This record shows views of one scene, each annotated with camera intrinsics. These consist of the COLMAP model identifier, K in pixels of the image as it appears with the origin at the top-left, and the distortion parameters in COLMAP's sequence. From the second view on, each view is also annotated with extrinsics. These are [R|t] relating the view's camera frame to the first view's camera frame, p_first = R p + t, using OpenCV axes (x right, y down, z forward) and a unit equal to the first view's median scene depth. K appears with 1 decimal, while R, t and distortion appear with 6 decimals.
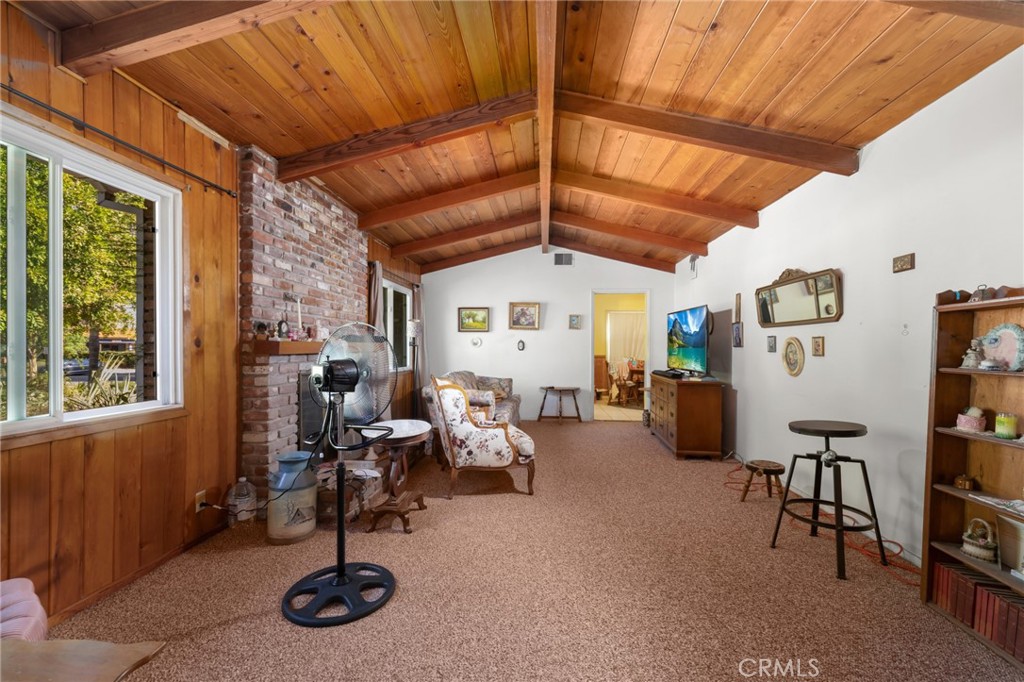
lens RADIAL K [[433.0, 0, 519.6], [0, 433.0, 348.1], [0, 0, 1]] dist [0.000188, -0.000165]
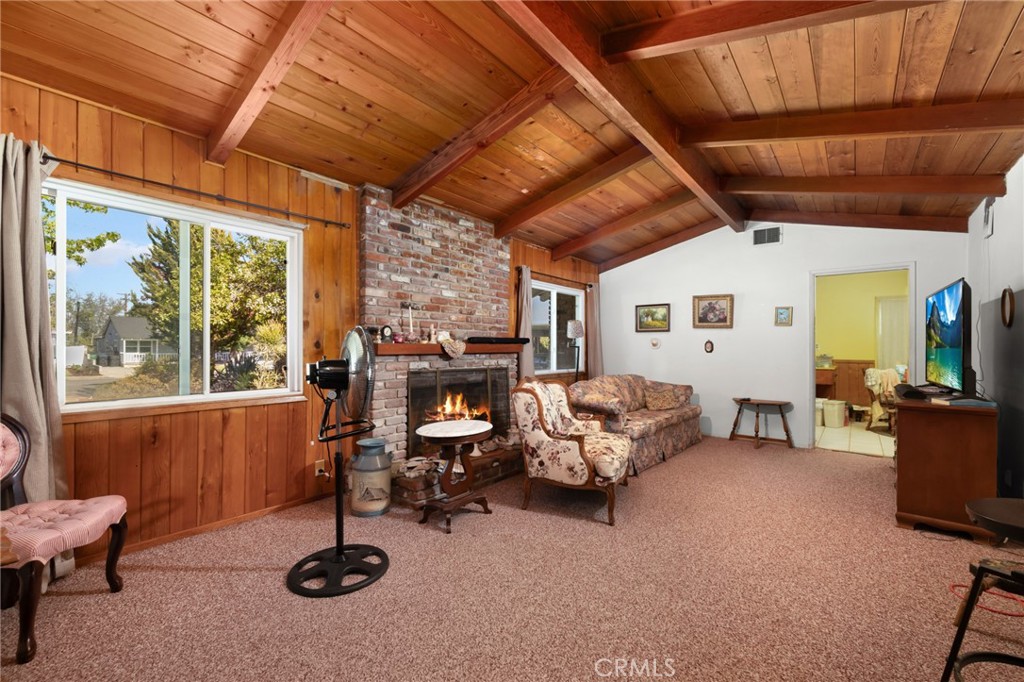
lens RADIAL K [[431.9, 0, 514.6], [0, 431.9, 346.8], [0, 0, 1]] dist [-0.000923, -0.000316]
pose [[0.816767, -0.001624, -0.576965, 0.381346], [-0.002016, 0.999982, -0.005668, -0.000551], [0.576964, 0.005792, 0.816749, 0.224389]]
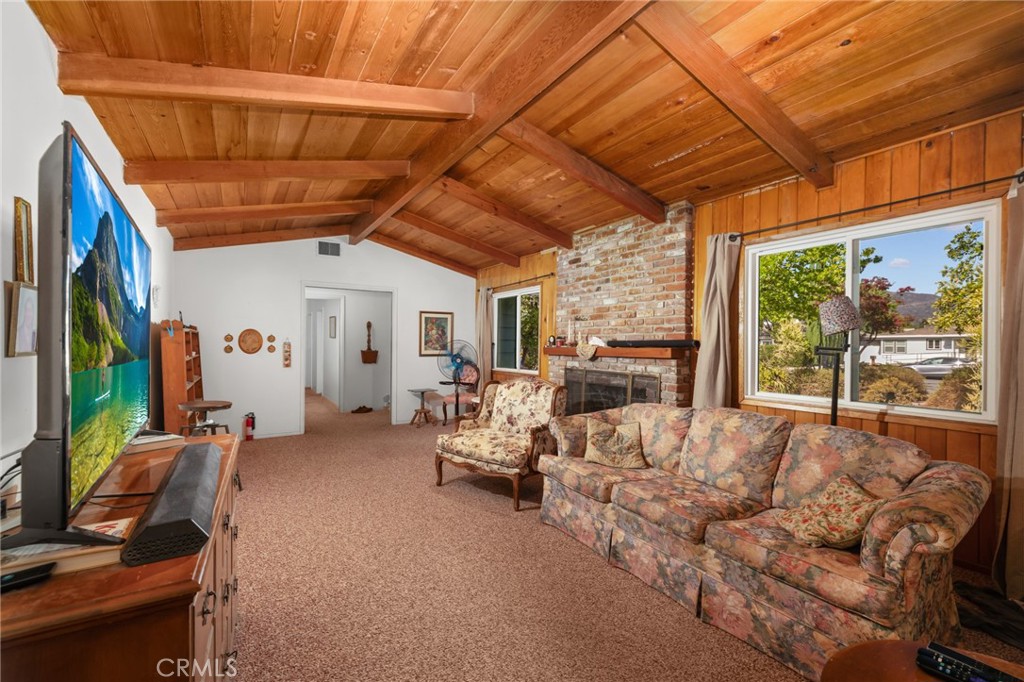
lens RADIAL K [[431.9, 0, 514.6], [0, 431.9, 346.8], [0, 0, 1]] dist [-0.000923, -0.000316]
pose [[-0.809391, -0.003555, -0.587259, 0.554997], [-0.009550, 0.999929, 0.007109, -0.025952], [0.587192, 0.011363, -0.809368, 2.145775]]
